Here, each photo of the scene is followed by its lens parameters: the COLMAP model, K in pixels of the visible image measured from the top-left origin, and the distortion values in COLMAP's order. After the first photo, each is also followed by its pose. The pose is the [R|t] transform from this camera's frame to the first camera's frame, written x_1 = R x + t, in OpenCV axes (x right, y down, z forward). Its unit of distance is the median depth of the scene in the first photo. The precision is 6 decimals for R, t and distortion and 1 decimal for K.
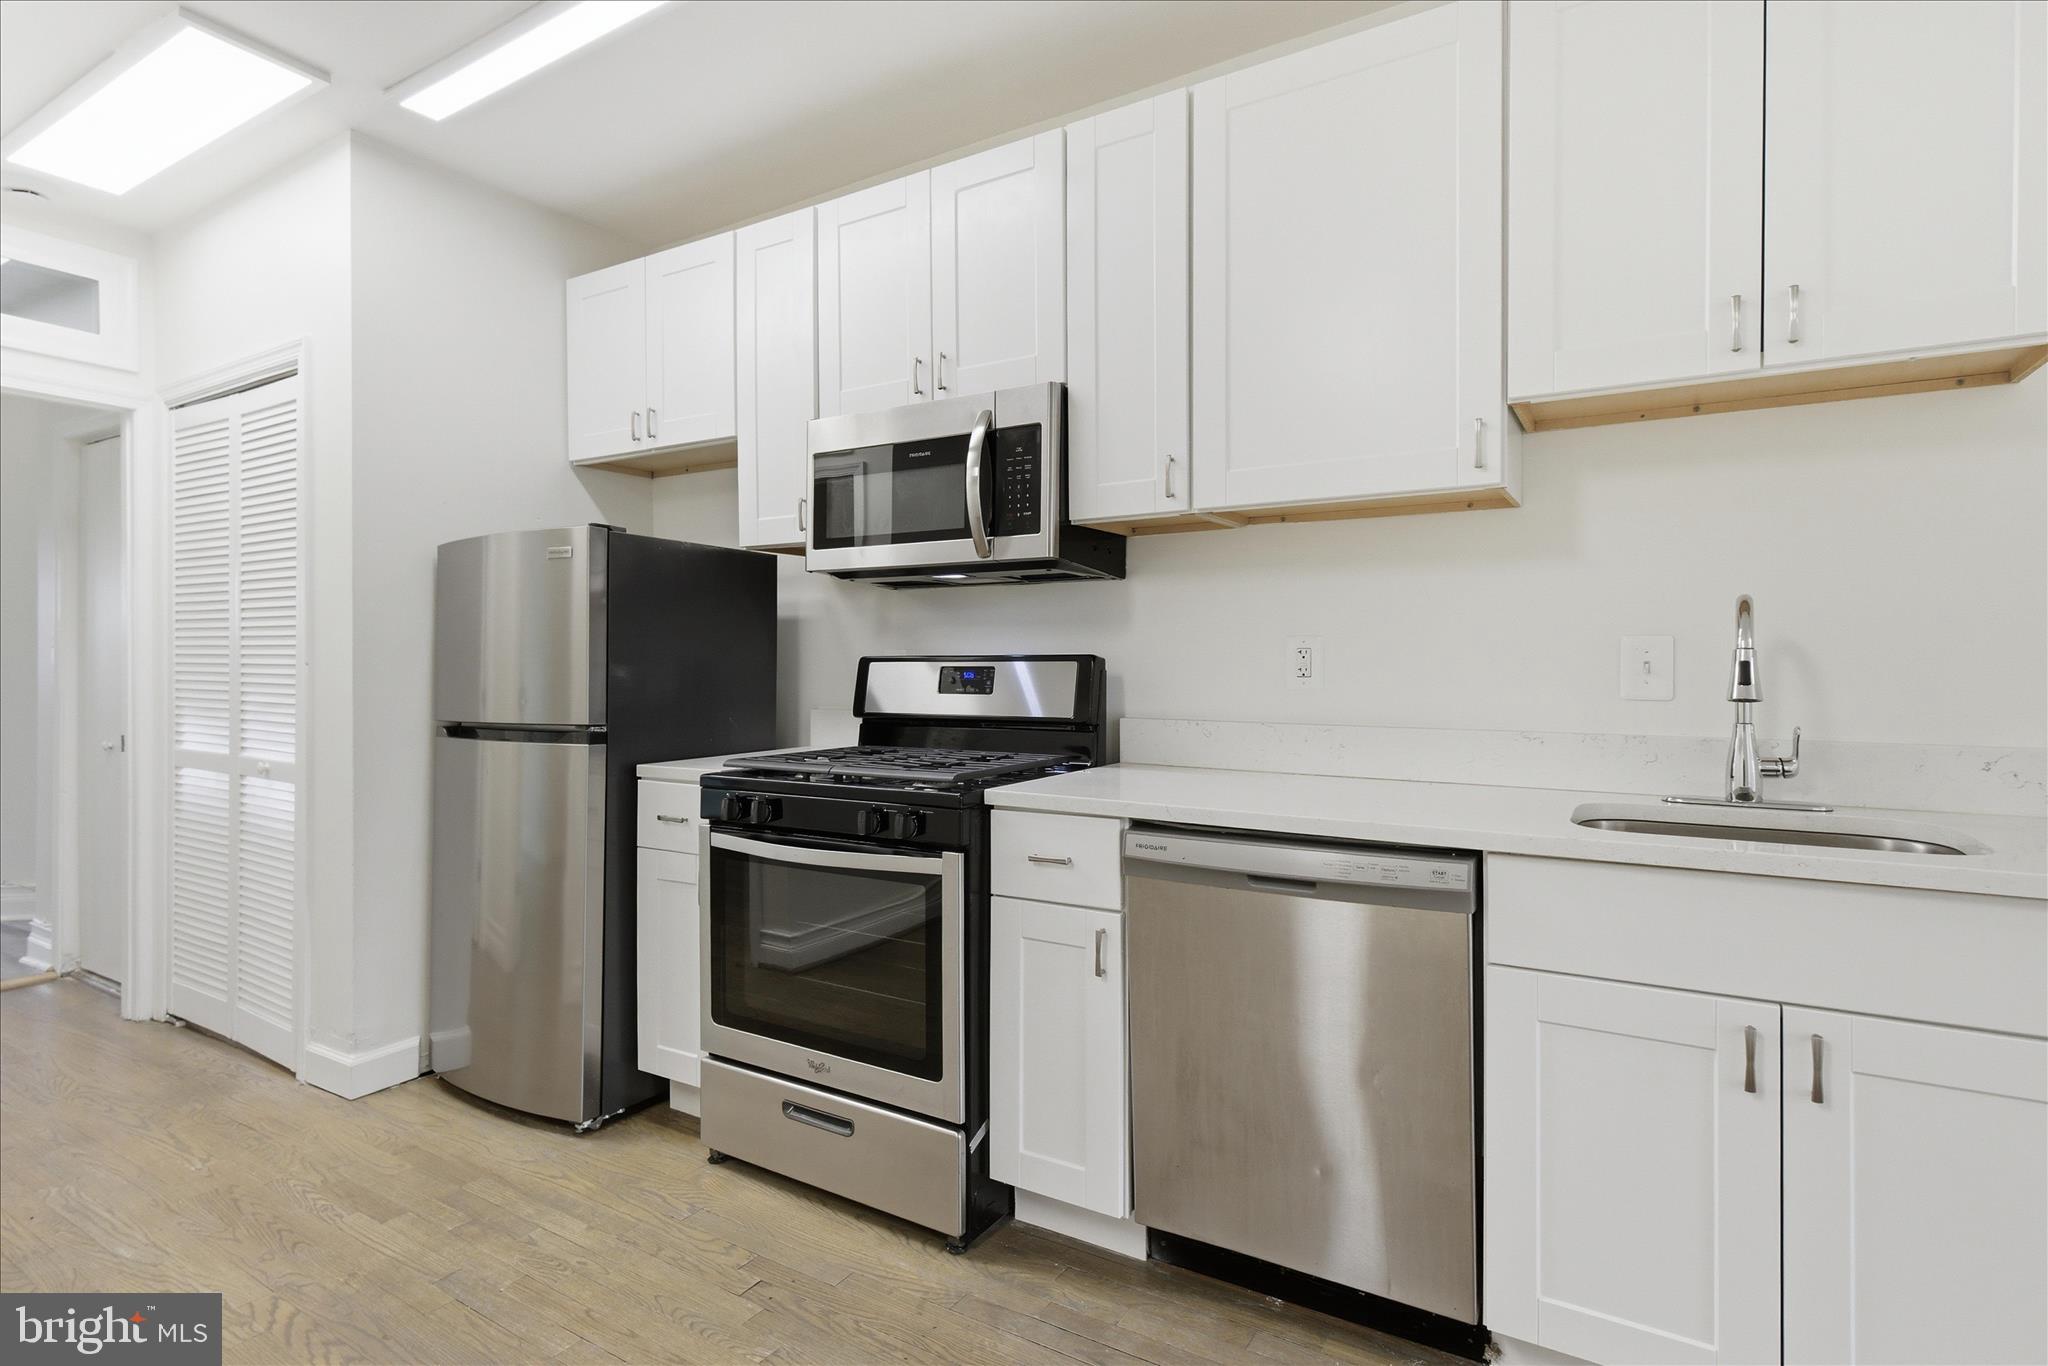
lens RADIAL K [[1020.3, 0, 1020.2], [0, 1020.3, 677.3], [0, 0, 1]] dist [0.010245, -0.000725]
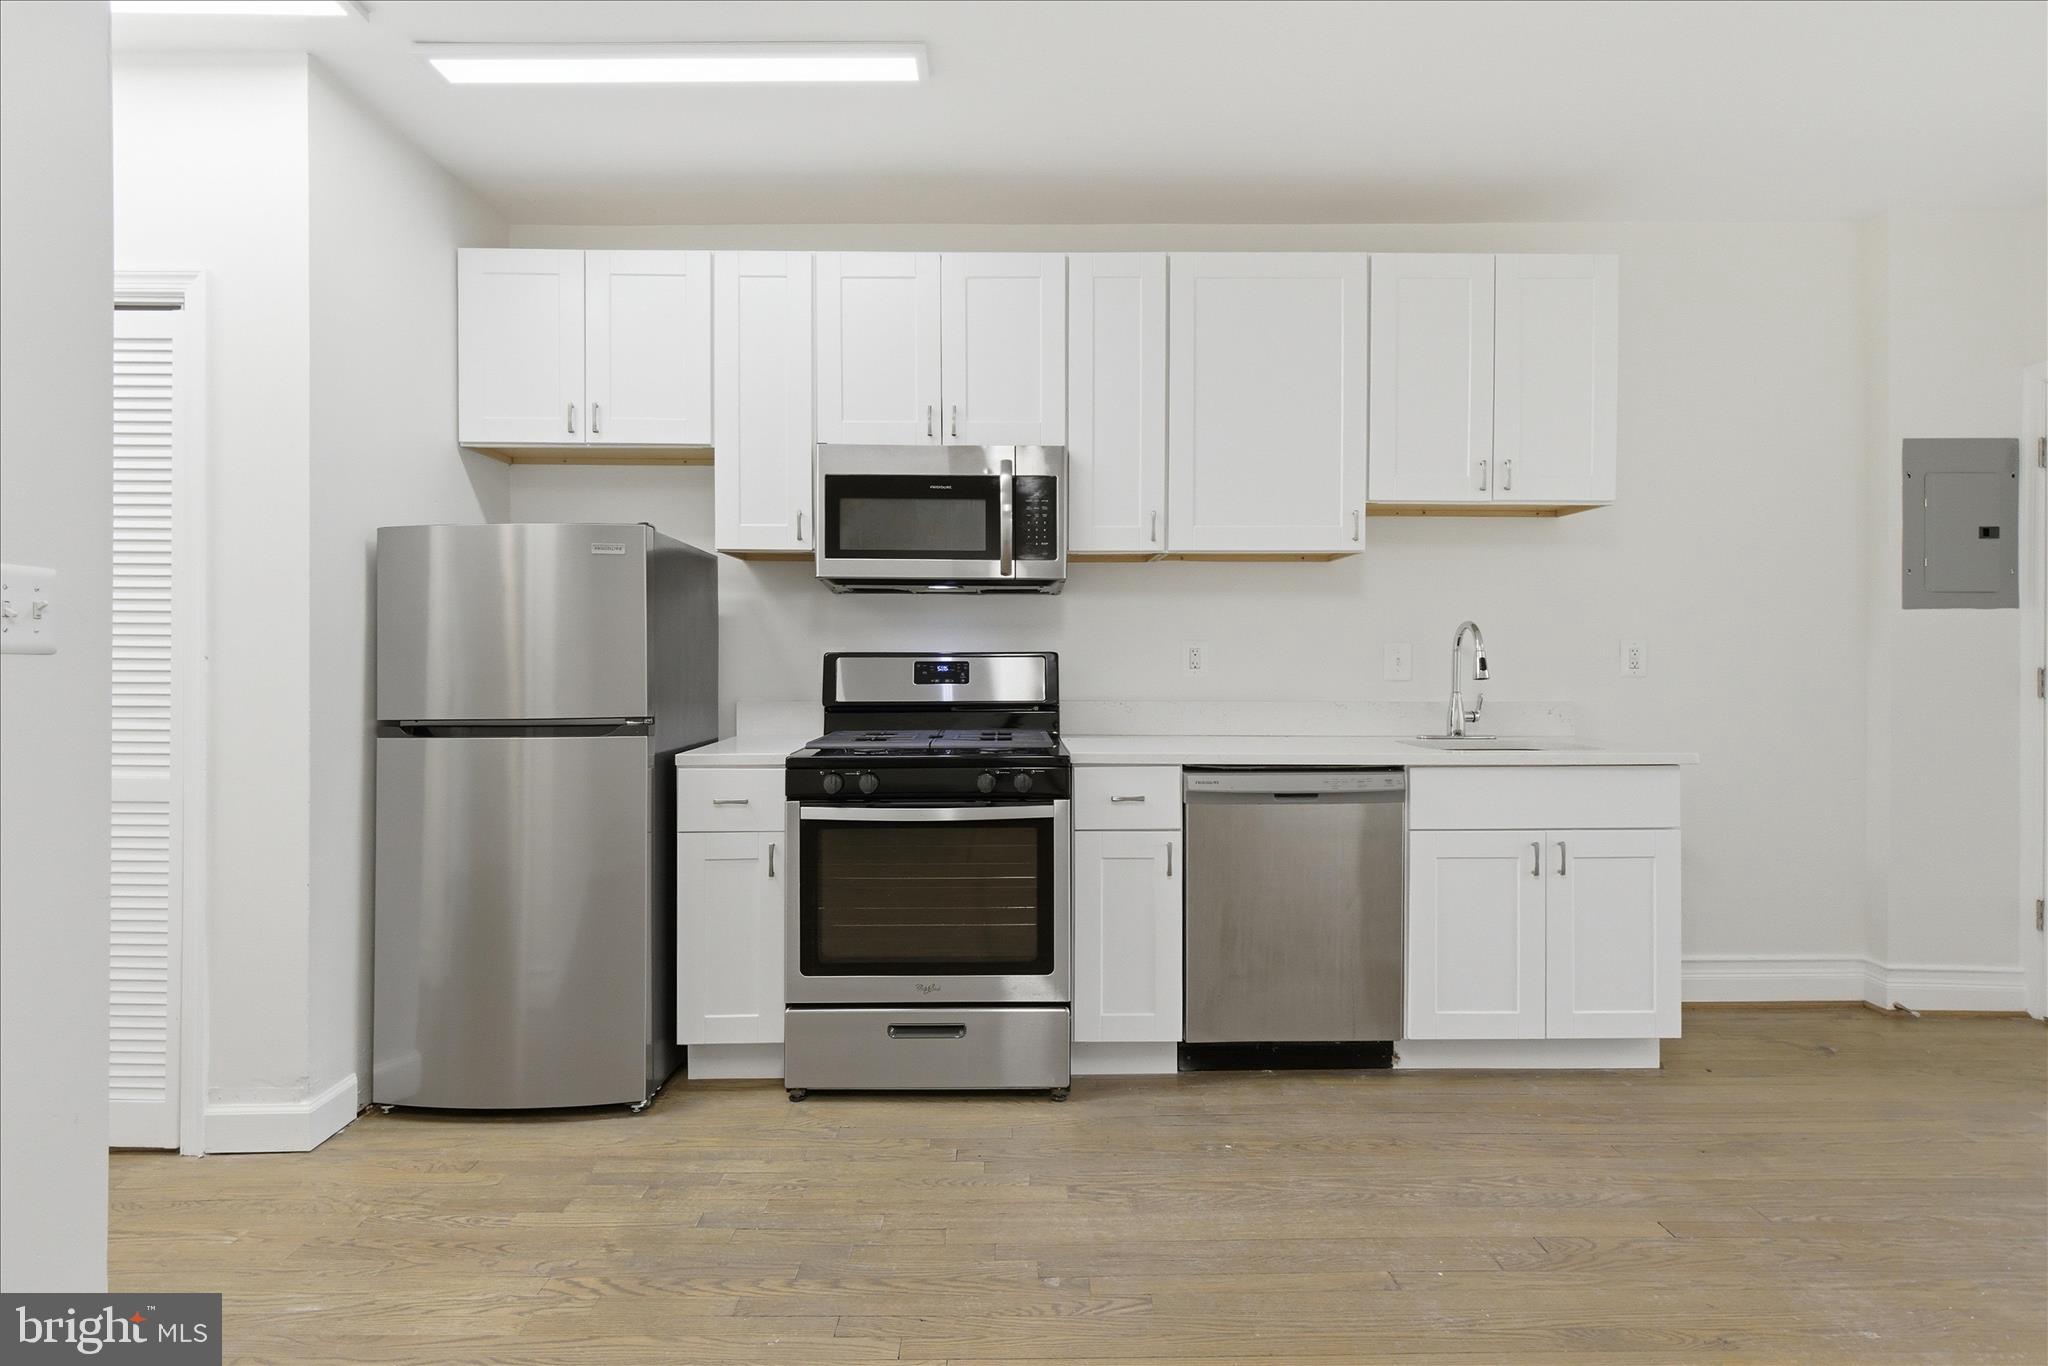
lens RADIAL K [[962.8, 0, 1061.6], [0, 962.8, 673.0], [0, 0, 1]] dist [0.012074, 0.000083]
pose [[0.850223, -0.005069, 0.526398, -0.623176], [0.006046, 0.999982, -0.000136, 0.005612], [-0.526388, 0.003298, 0.850238, -0.059960]]
